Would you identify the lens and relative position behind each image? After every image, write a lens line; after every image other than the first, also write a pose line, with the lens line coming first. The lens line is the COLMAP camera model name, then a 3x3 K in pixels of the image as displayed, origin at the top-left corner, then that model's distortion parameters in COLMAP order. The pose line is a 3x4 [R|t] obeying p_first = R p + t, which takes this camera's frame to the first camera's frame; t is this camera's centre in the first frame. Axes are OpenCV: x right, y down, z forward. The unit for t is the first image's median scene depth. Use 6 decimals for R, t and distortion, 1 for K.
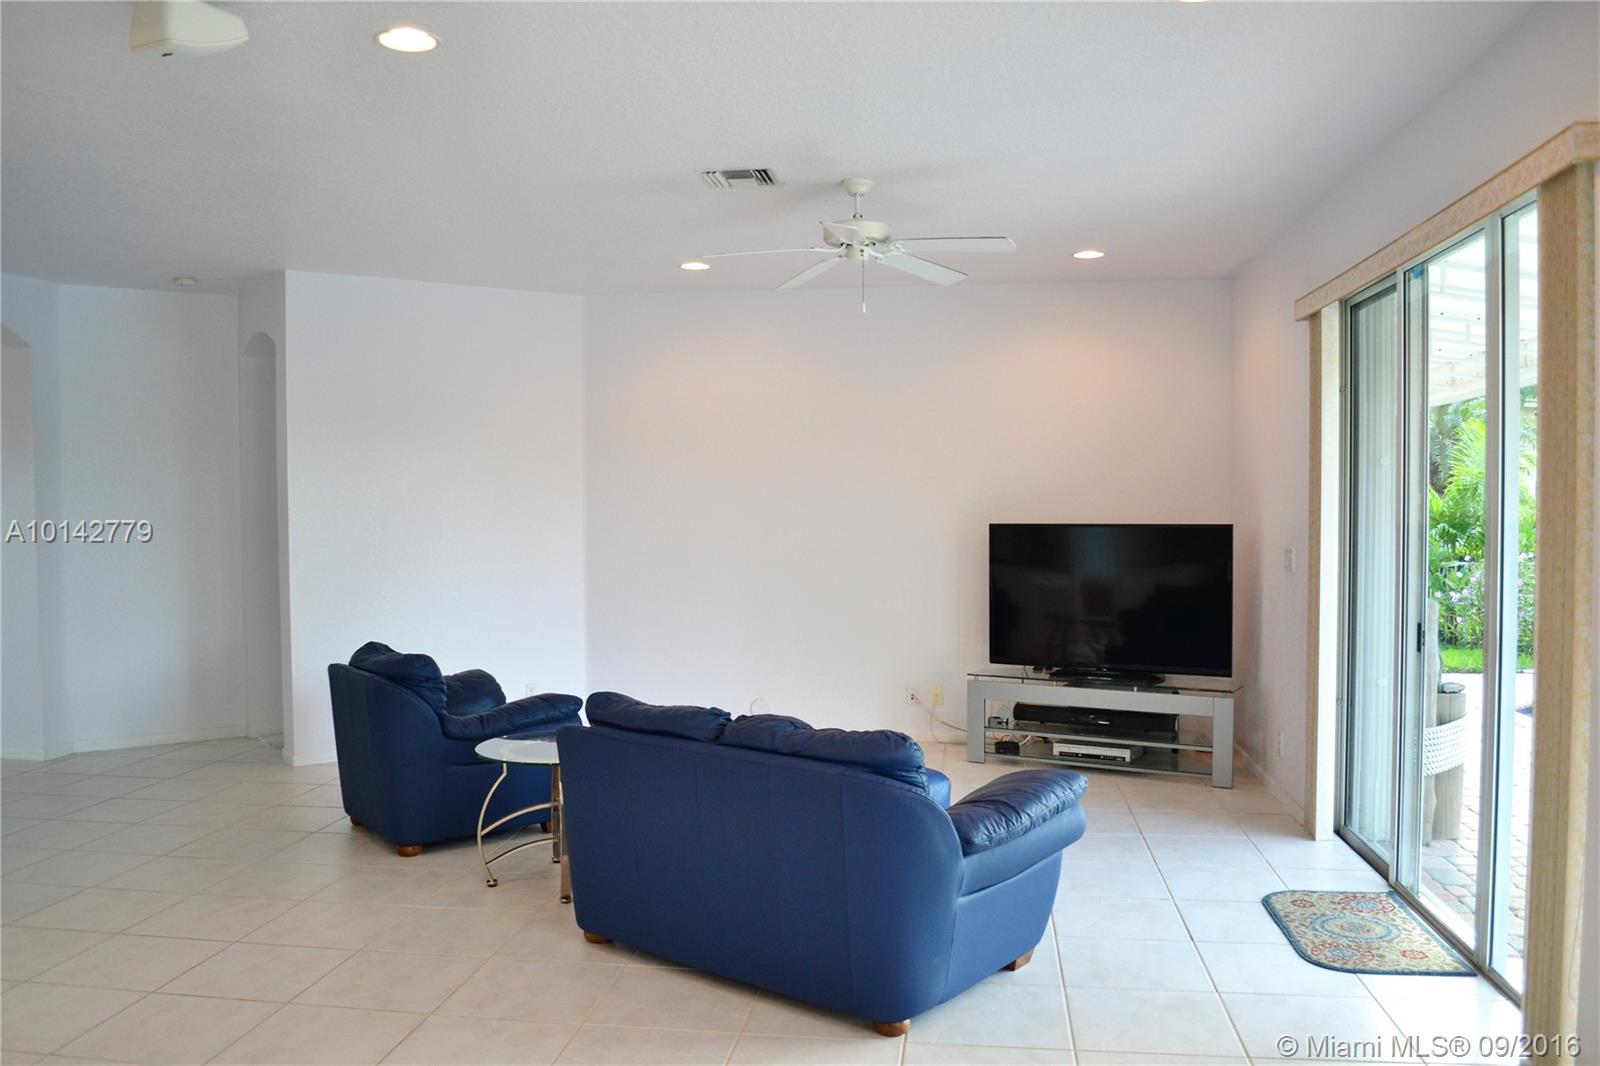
lens RADIAL K [[1283.4, 0, 749.2], [0, 1283.4, 517.0], [0, 0, 1]] dist [-0.087432, 0.009410]
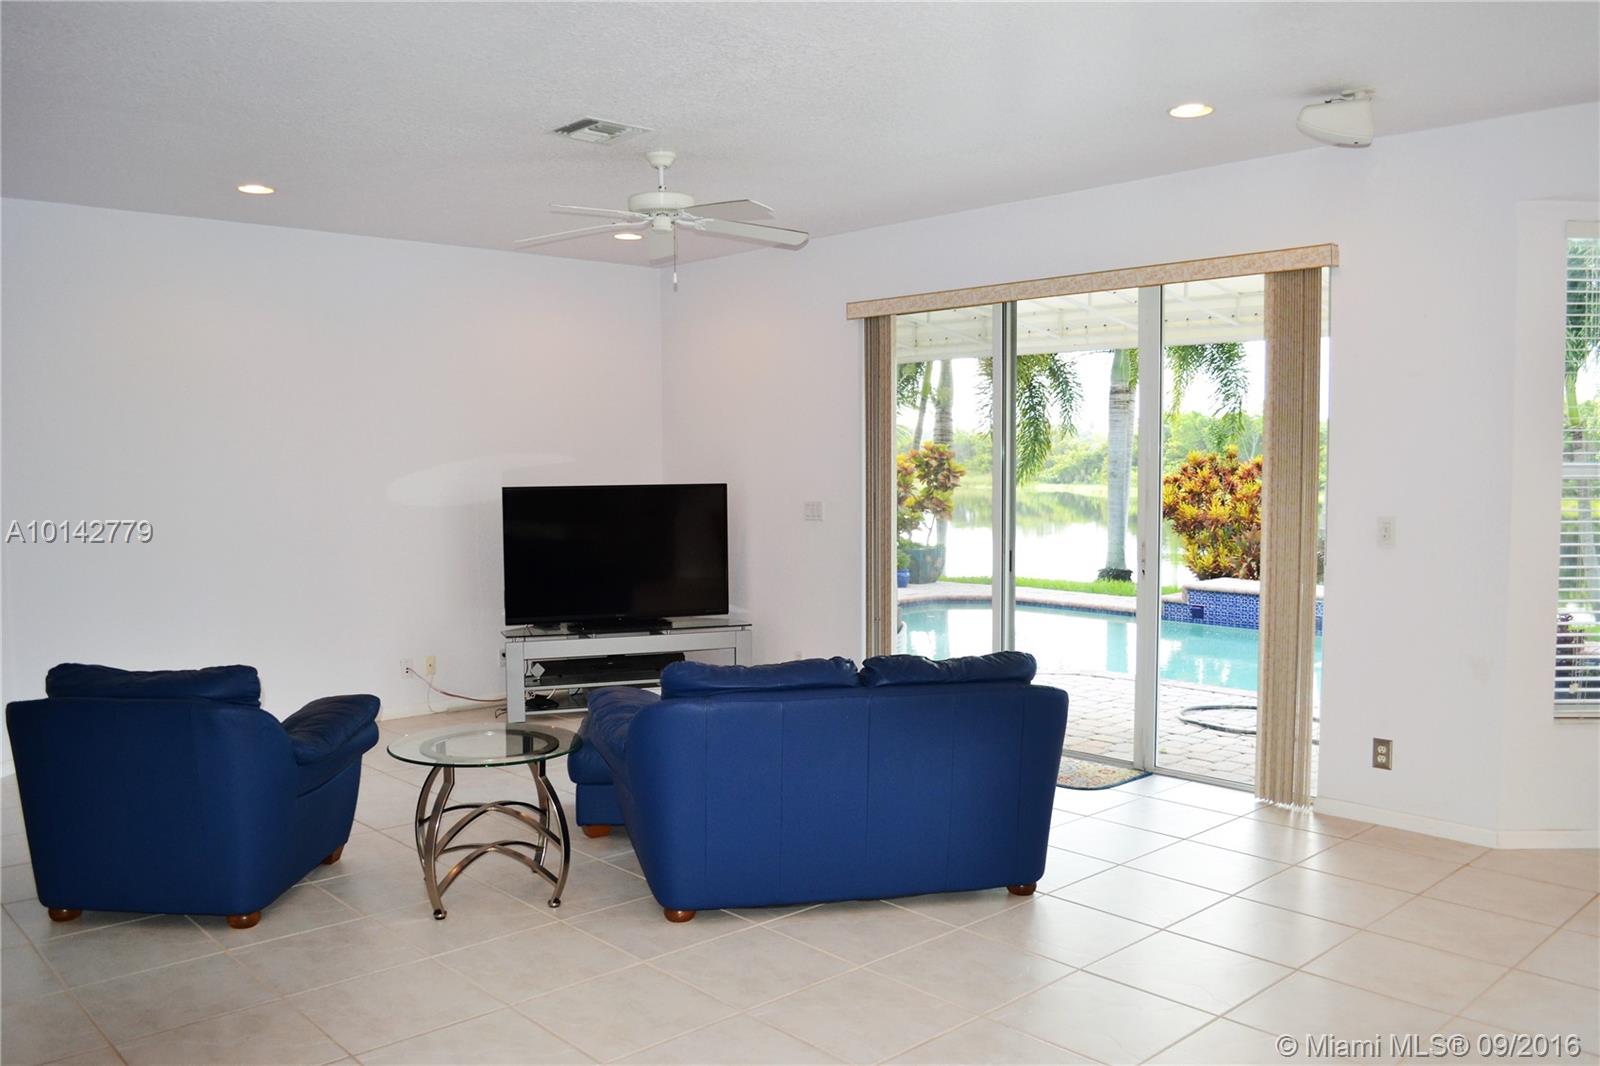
lens RADIAL K [[1283.4, 0, 802.9], [0, 1283.4, 526.3], [0, 0, 1]] dist [-0.087432, 0.009410]
pose [[0.618247, -0.039233, 0.785004, -0.493076], [0.012165, 0.999111, 0.040353, -0.001833], [-0.785889, -0.015399, 0.618175, 0.203503]]
